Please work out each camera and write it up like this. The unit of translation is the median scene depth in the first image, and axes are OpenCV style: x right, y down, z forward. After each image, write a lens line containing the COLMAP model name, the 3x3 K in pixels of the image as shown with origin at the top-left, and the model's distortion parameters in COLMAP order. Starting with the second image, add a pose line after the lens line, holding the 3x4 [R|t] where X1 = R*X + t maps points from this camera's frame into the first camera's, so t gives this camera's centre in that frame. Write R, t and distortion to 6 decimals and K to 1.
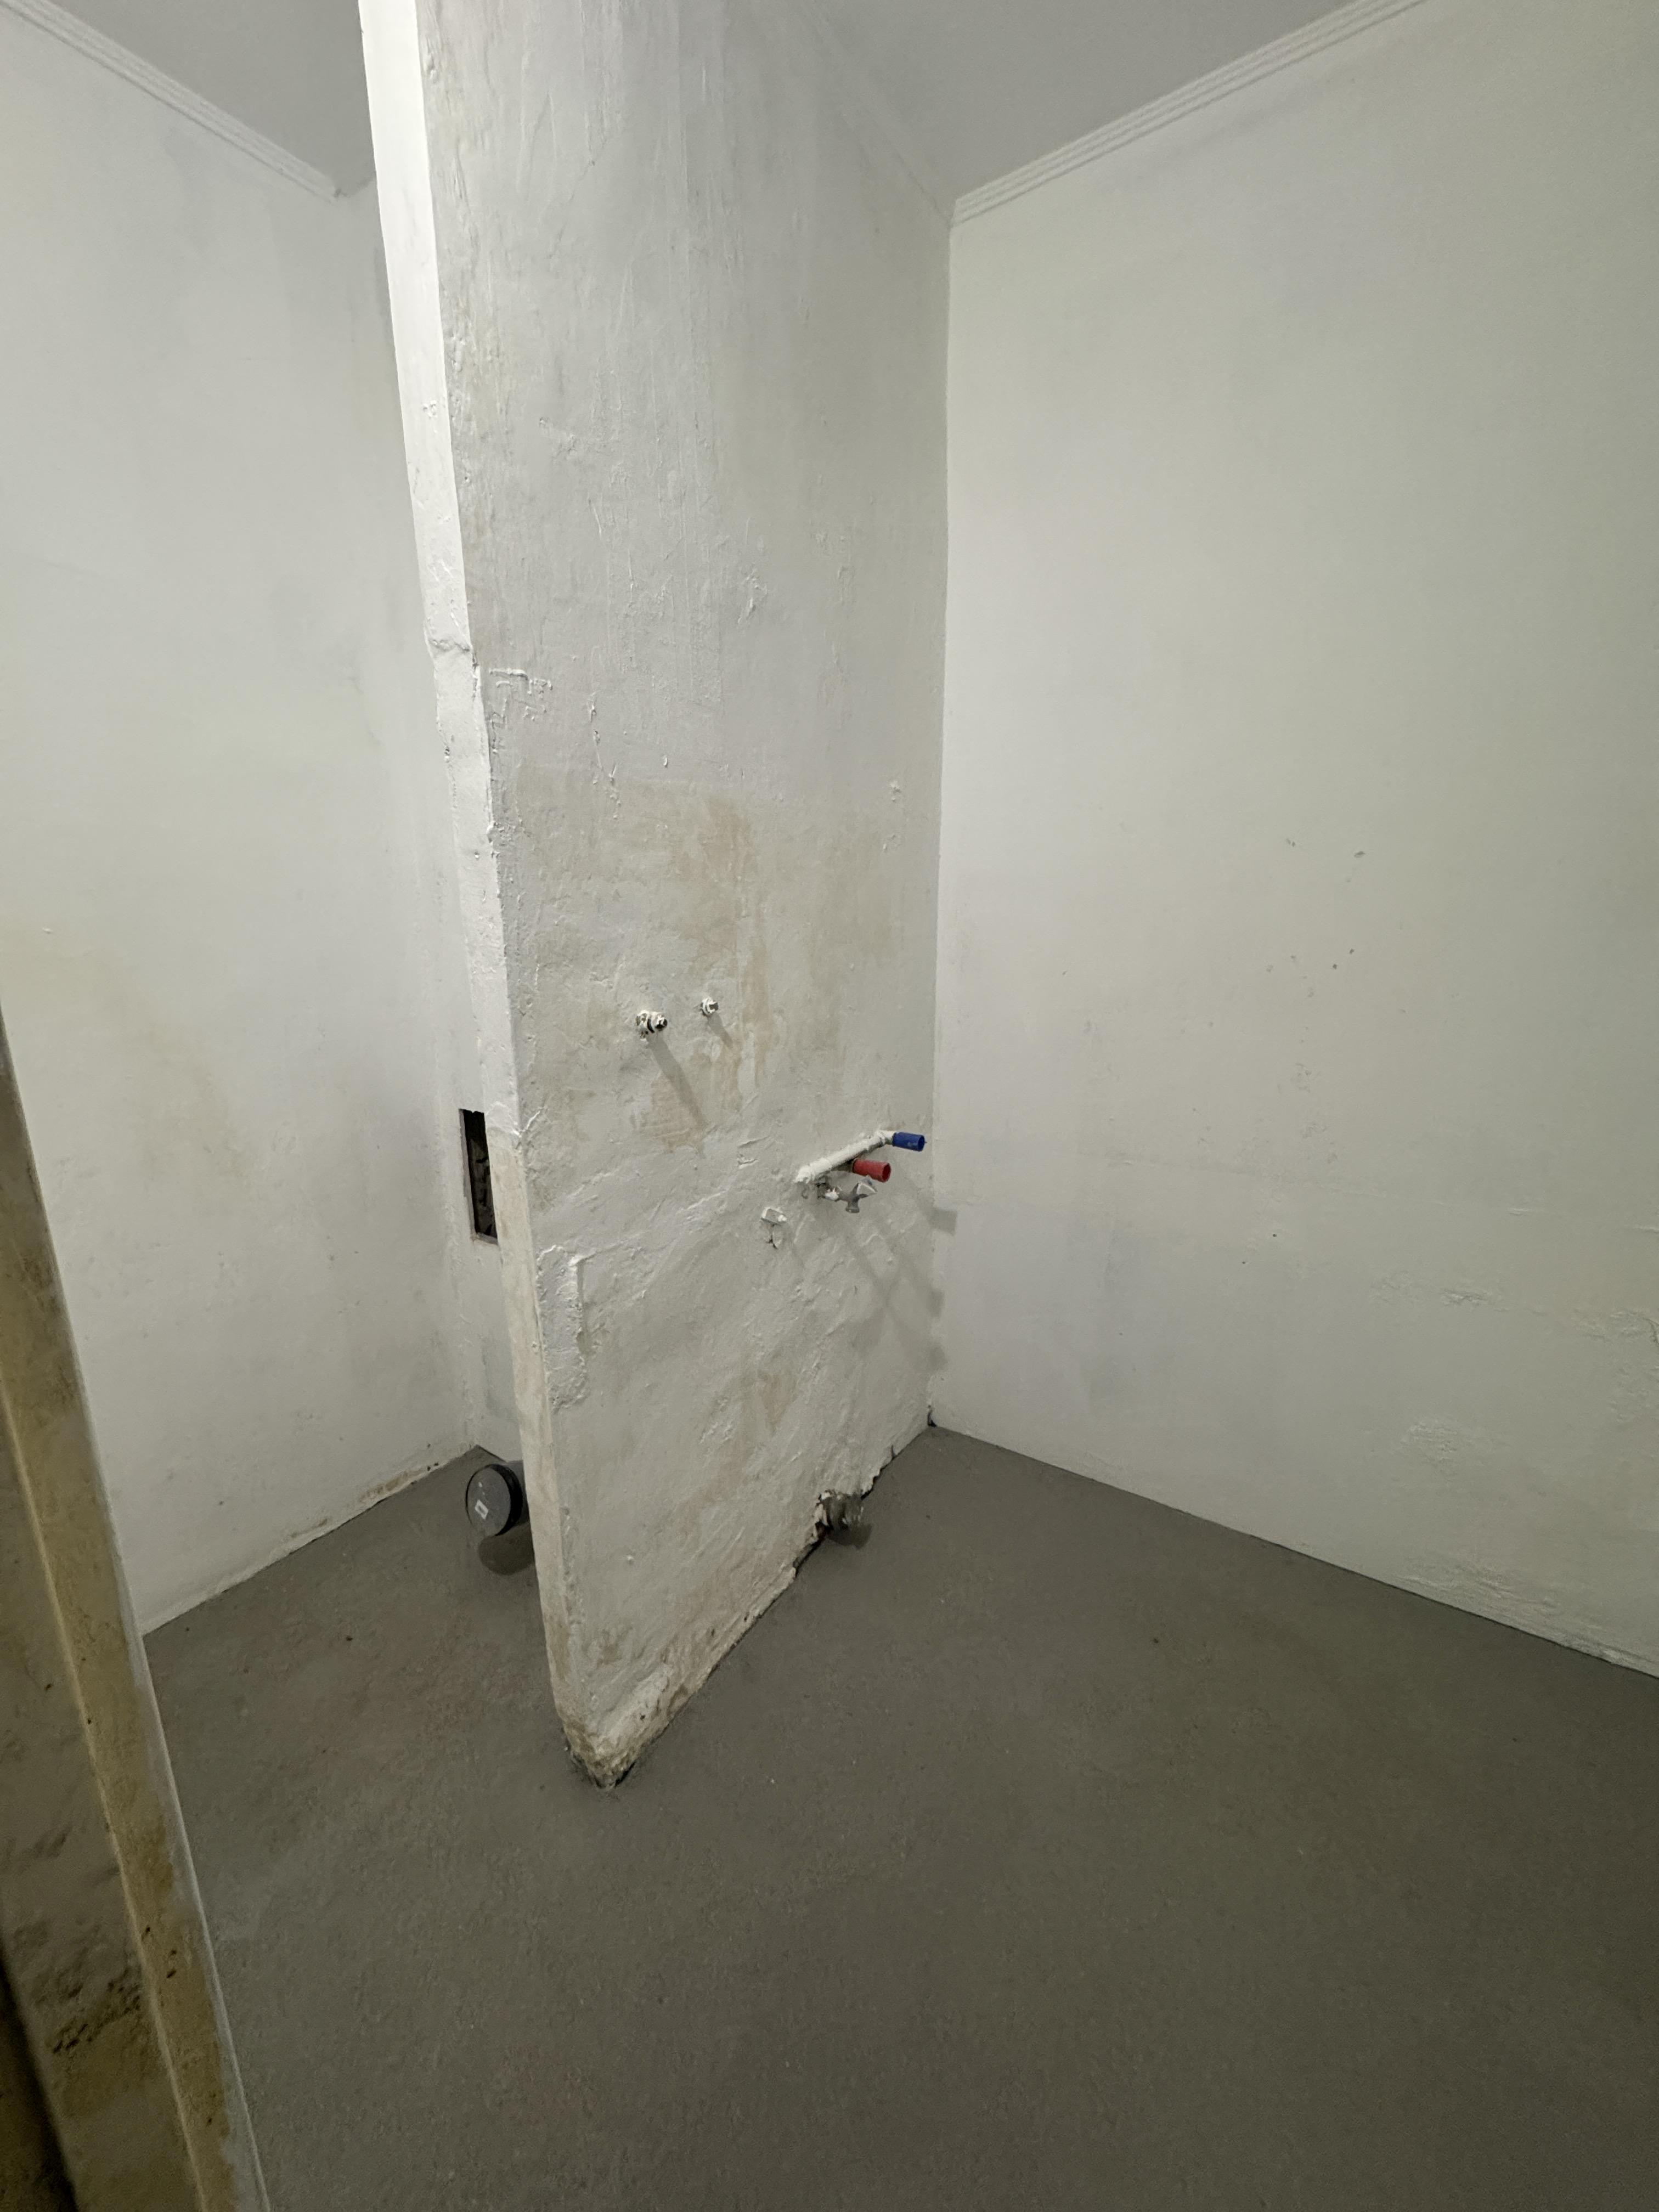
lens RADIAL K [[886.2, 0, 829.4], [0, 886.2, 1110.2], [0, 0, 1]] dist [0.001864, 0.000150]
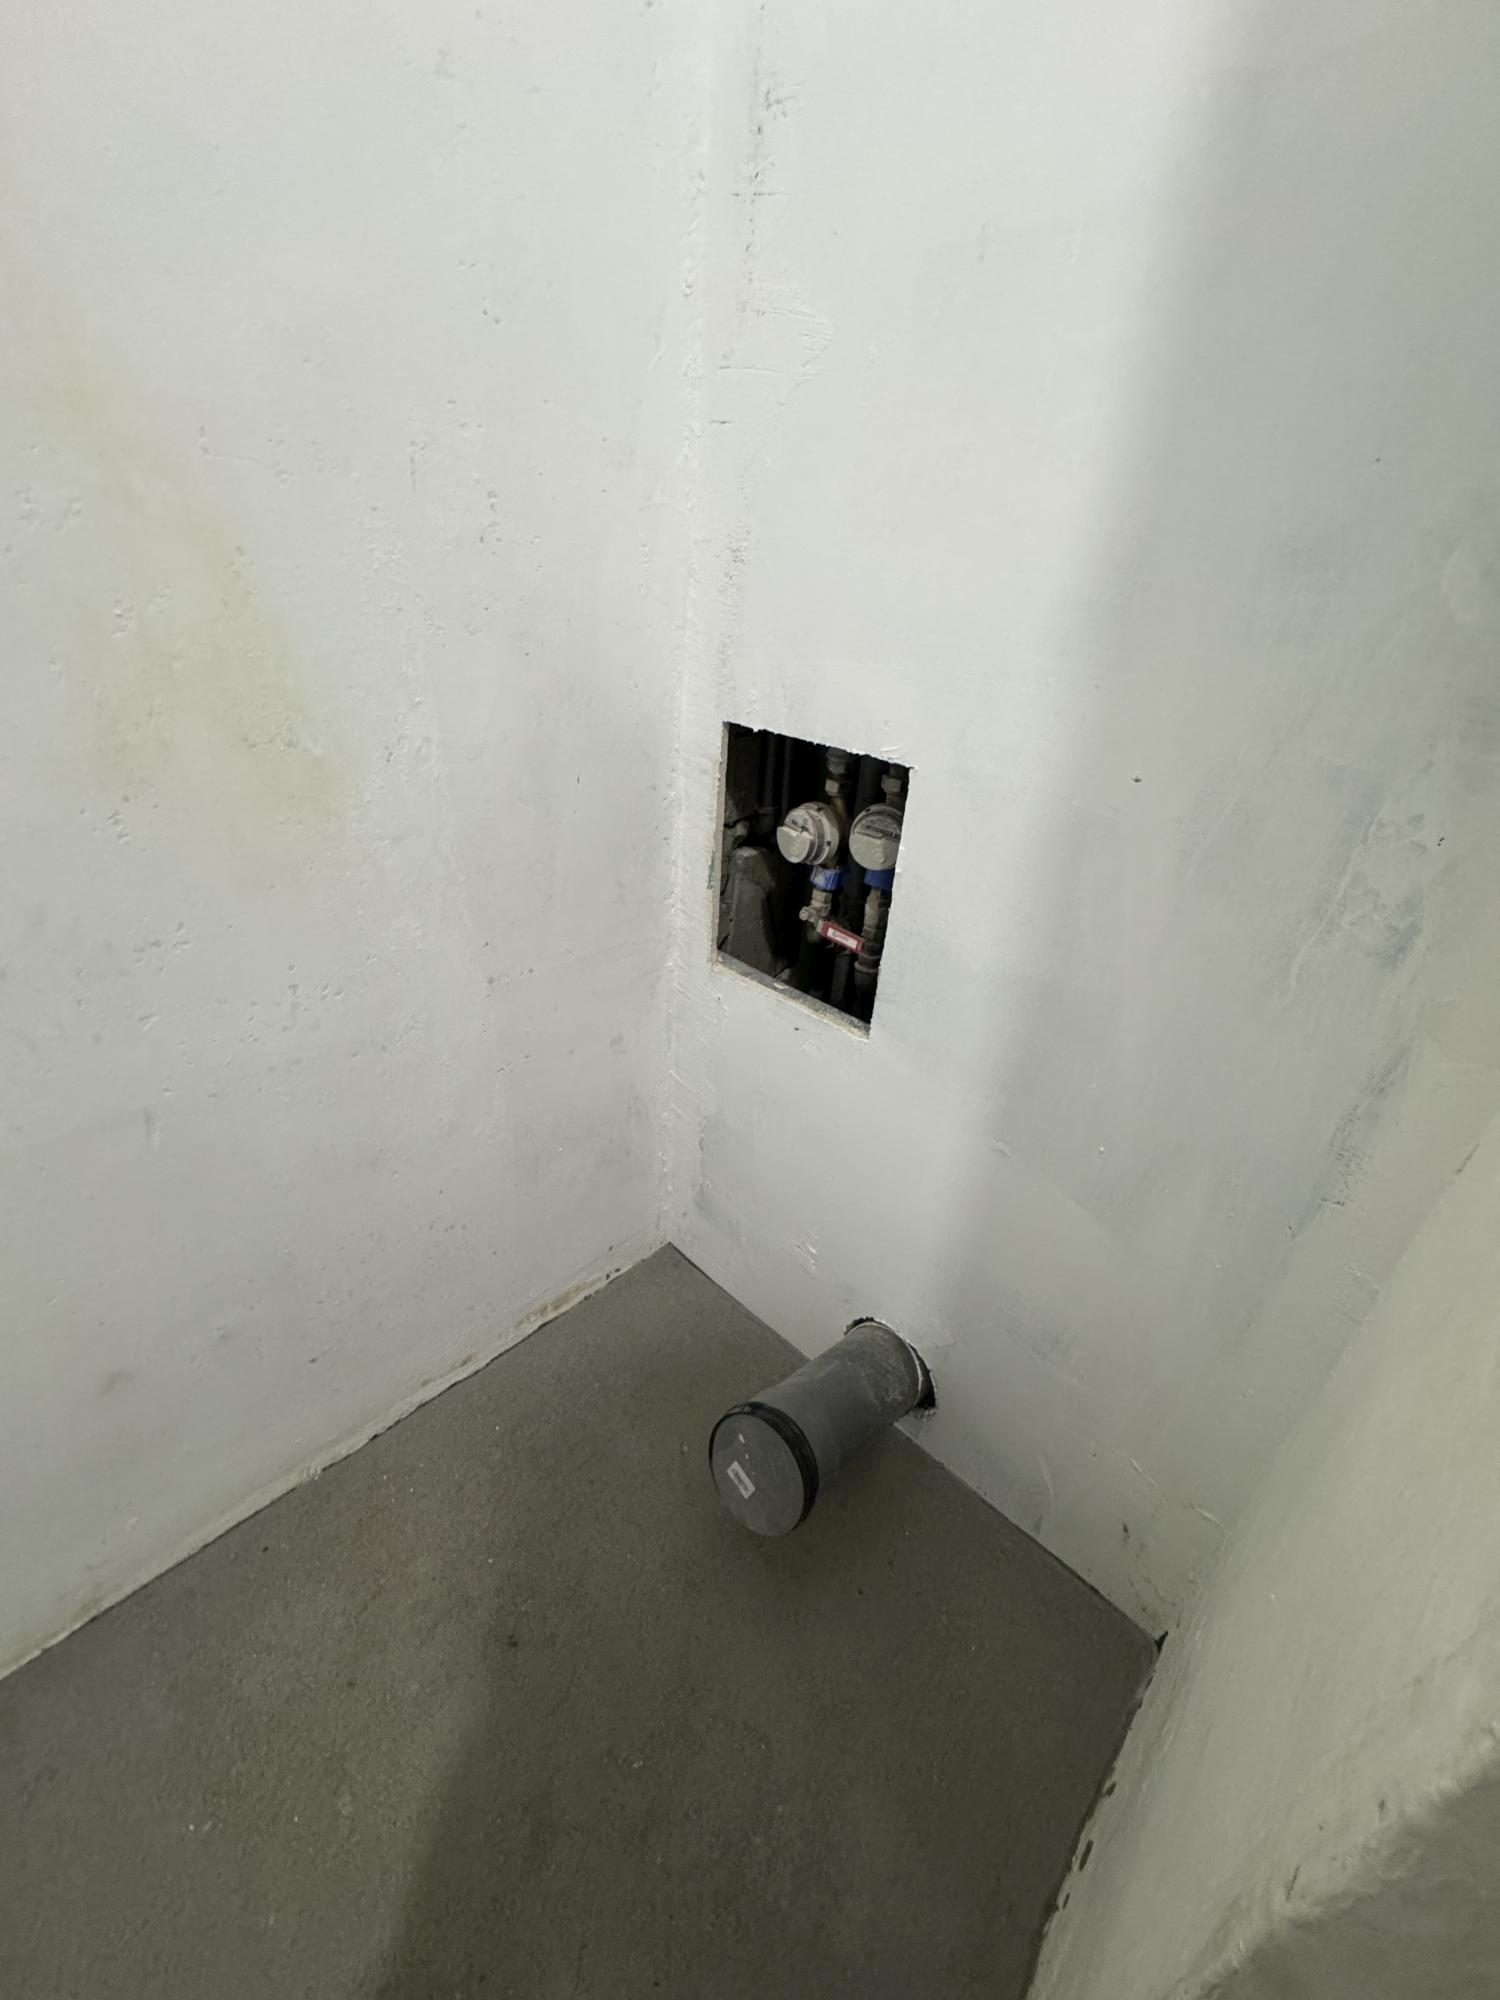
lens RADIAL K [[801.3, 0, 747.7], [0, 801.3, 996.8], [0, 0, 1]] dist [0.001864, 0.000150]
pose [[0.979333, 0.151526, -0.133964, -0.312096], [-0.111729, 0.957431, 0.266162, 0.025766], [0.168592, -0.245694, 0.954574, 0.510018]]
